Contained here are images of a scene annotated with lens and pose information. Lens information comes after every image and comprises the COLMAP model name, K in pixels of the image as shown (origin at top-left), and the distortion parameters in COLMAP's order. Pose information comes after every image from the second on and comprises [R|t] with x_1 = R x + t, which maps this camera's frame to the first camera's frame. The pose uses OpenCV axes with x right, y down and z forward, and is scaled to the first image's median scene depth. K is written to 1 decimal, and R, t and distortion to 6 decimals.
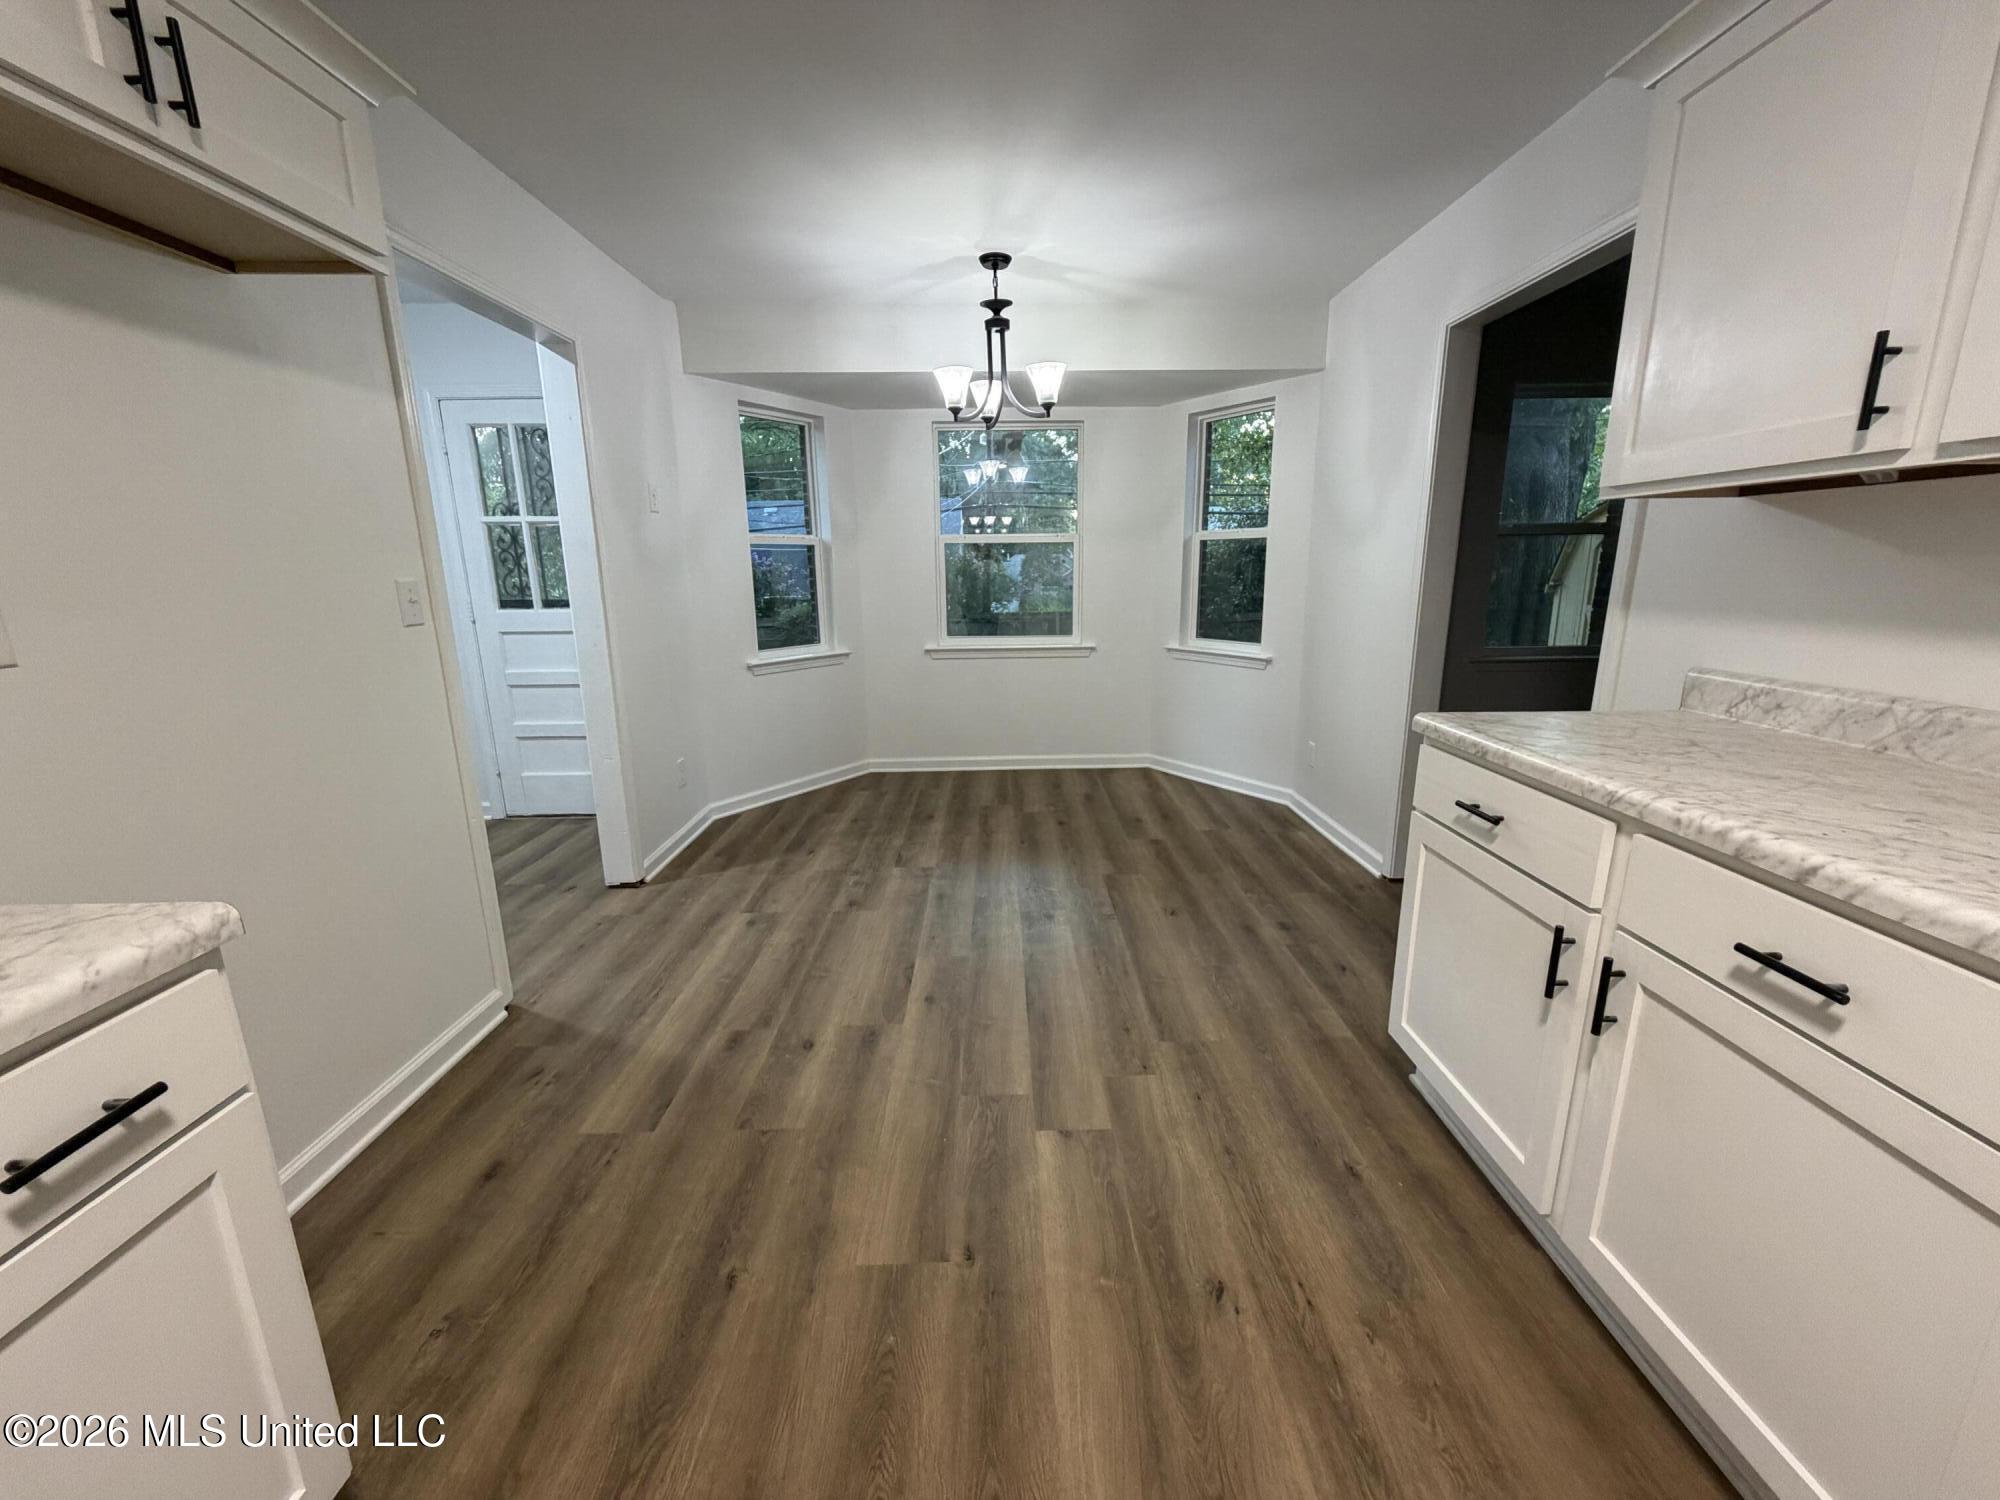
lens RADIAL K [[794.7, 0, 1000.0], [0, 794.7, 750.0], [0, 0, 1]] dist [-0.001024, 0.000026]
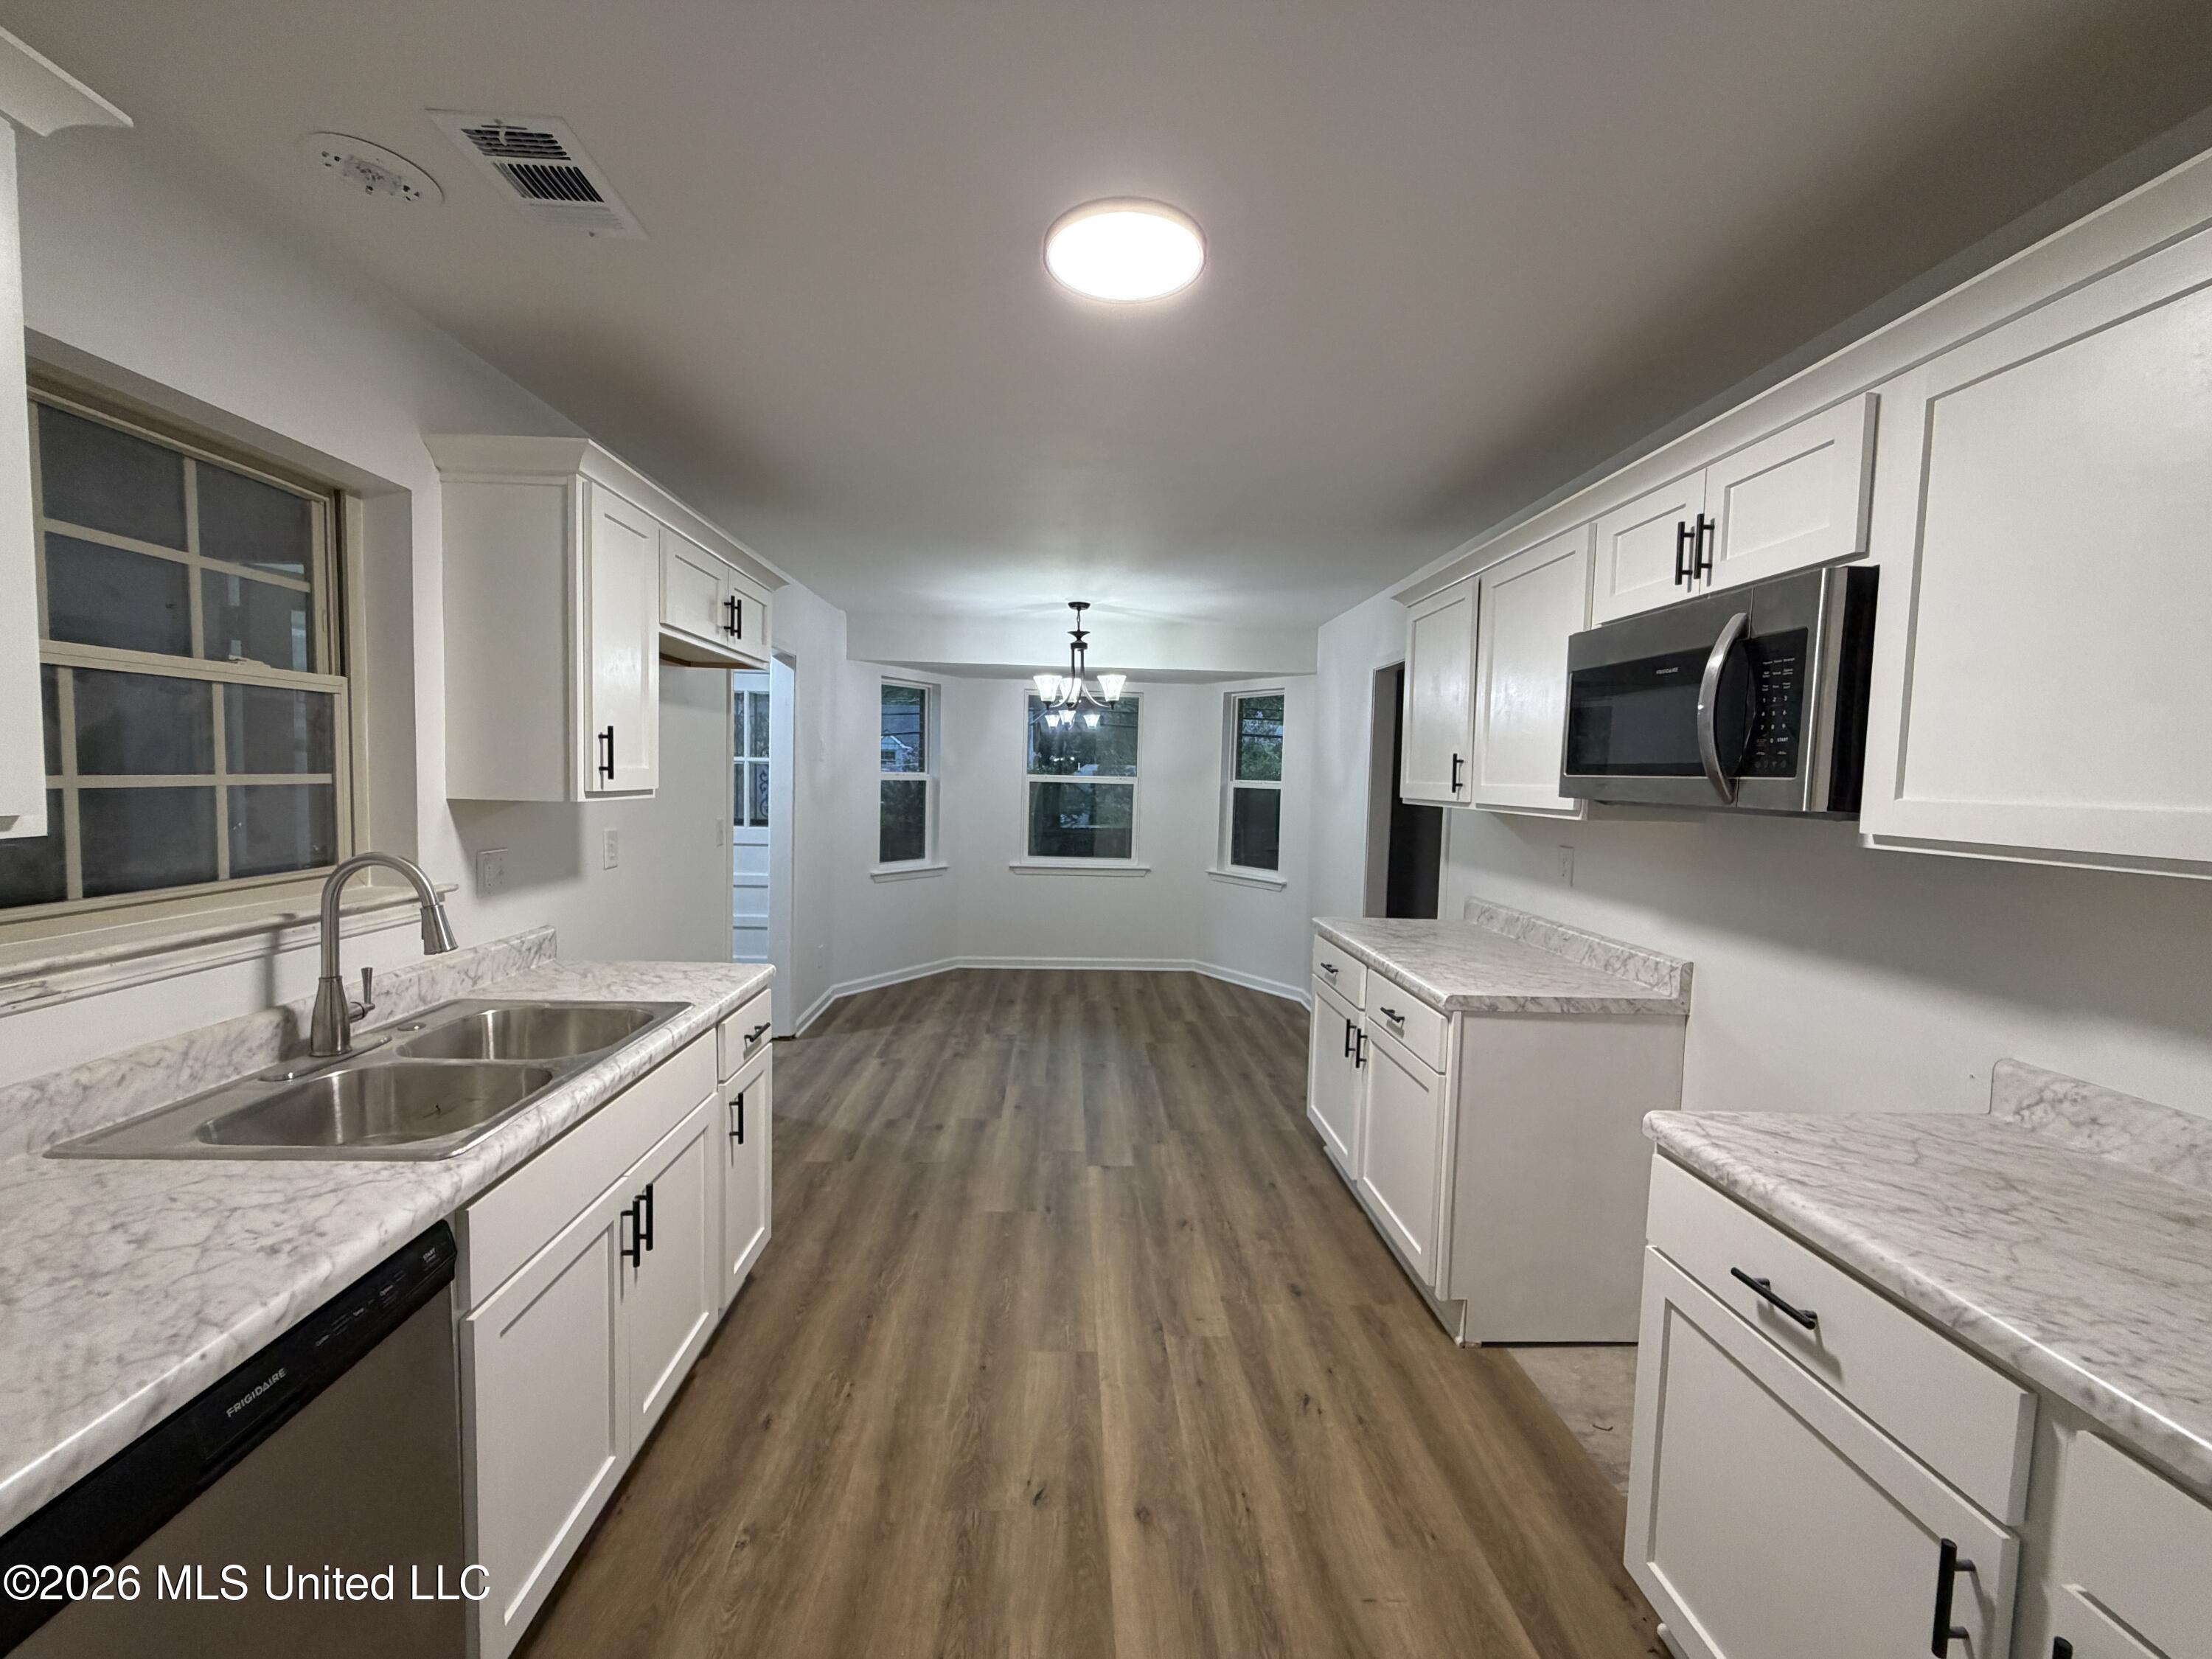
lens RADIAL K [[878.9, 0, 1106.0], [0, 878.9, 829.5], [0, 0, 1]] dist [-0.001024, 0.000026]
pose [[0.998478, 0.035132, 0.042506, -0.011224], [-0.027625, 0.985766, -0.165836, 0.058688], [-0.047727, 0.164410, 0.985237, -0.545170]]
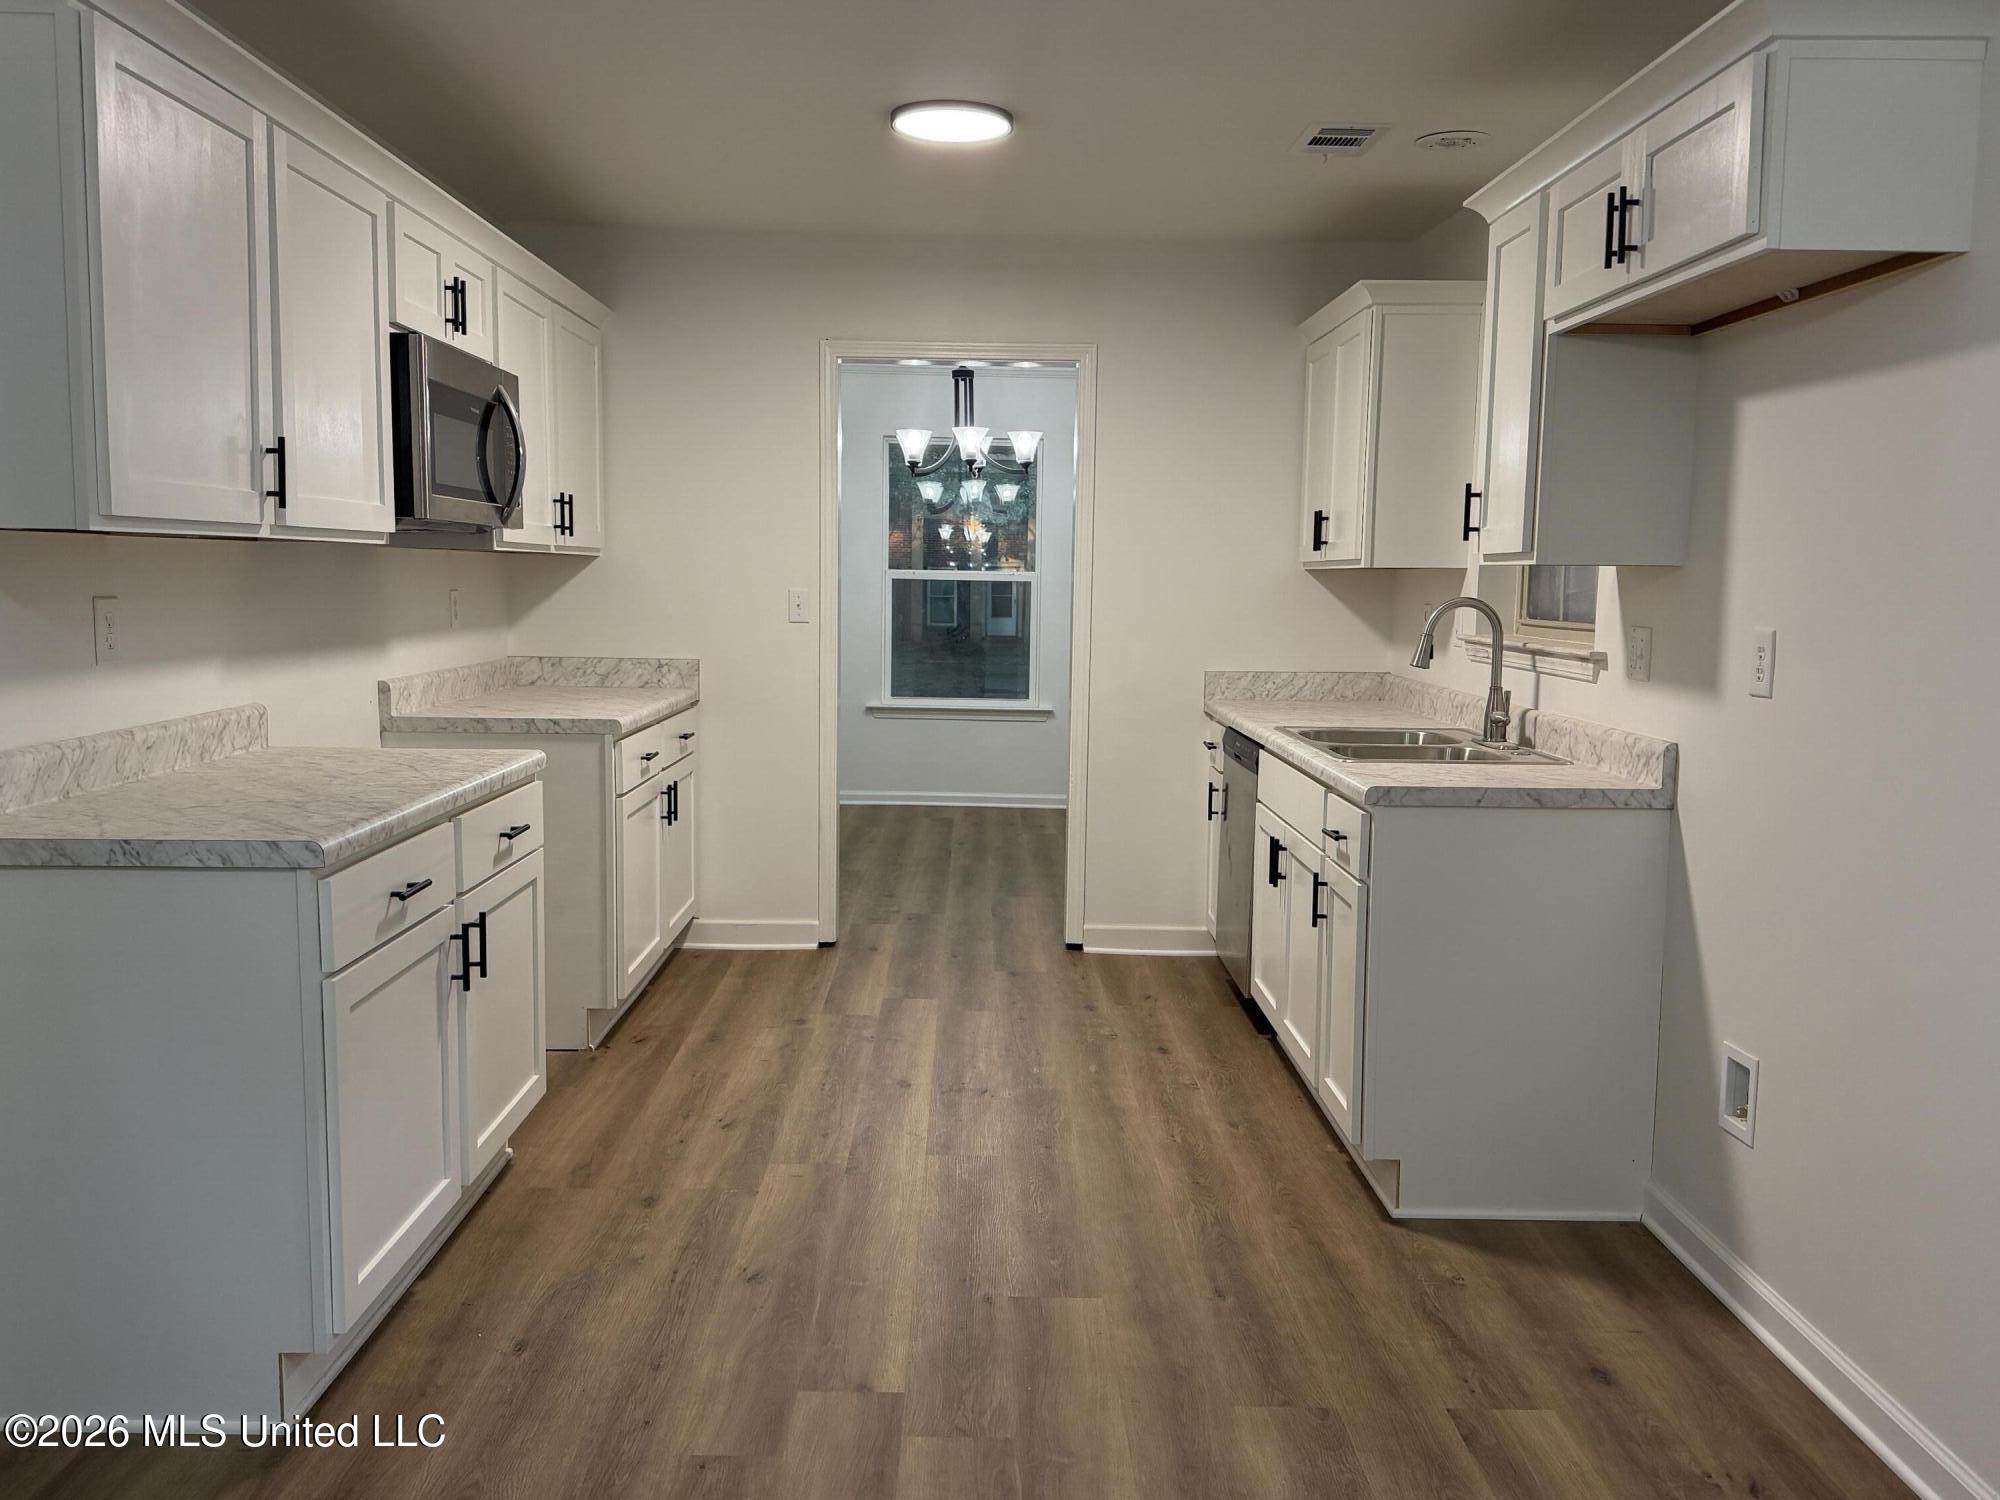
lens RADIAL K [[1636.0, 0, 1000.0], [0, 1636.0, 750.0], [0, 0, 1]] dist [0.001116, 0.000288]
pose [[-0.999966, -0.003750, -0.007330, -0.017610], [-0.005964, 0.943682, 0.330799, -0.340472], [0.005677, 0.330832, -0.943673, 1.350480]]
